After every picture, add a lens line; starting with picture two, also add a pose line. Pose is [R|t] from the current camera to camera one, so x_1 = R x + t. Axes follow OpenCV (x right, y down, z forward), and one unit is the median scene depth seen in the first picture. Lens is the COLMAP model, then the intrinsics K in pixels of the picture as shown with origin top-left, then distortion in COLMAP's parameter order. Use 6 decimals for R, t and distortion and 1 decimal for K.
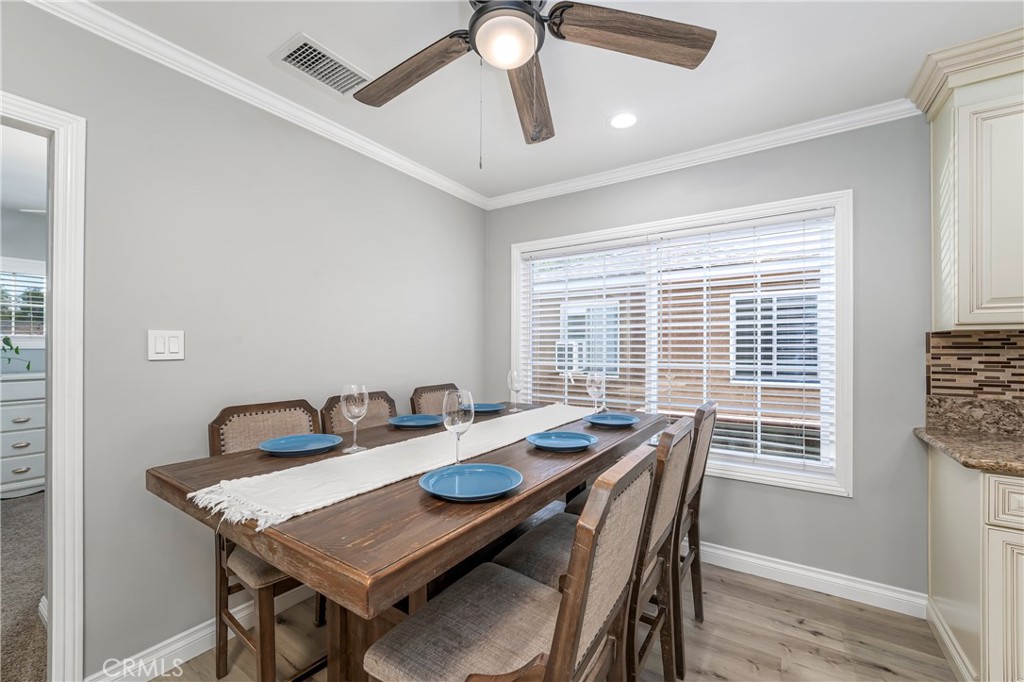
lens RADIAL K [[416.2, 0, 511.6], [0, 416.2, 346.0], [0, 0, 1]] dist [-0.015736, 0.003071]
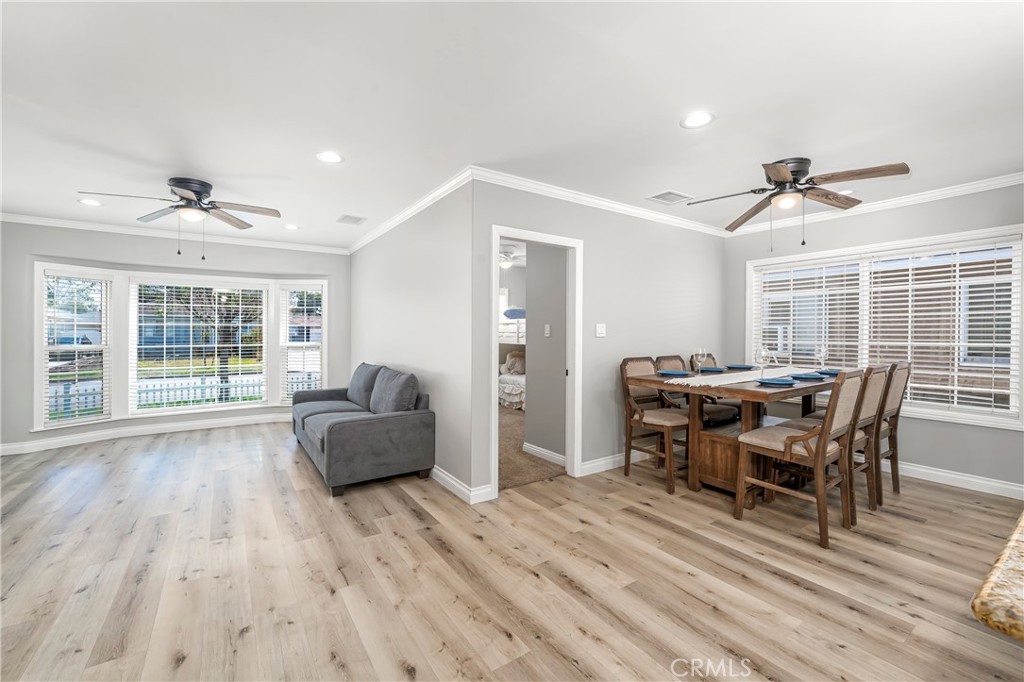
lens RADIAL K [[416.2, 0, 504.0], [0, 416.2, 334.7], [0, 0, 1]] dist [-0.015736, 0.003071]
pose [[0.921190, -0.000208, -0.389114, -0.380167], [0.004173, 0.999948, 0.009346, -0.001511], [0.389091, -0.010233, 0.921142, -1.188053]]
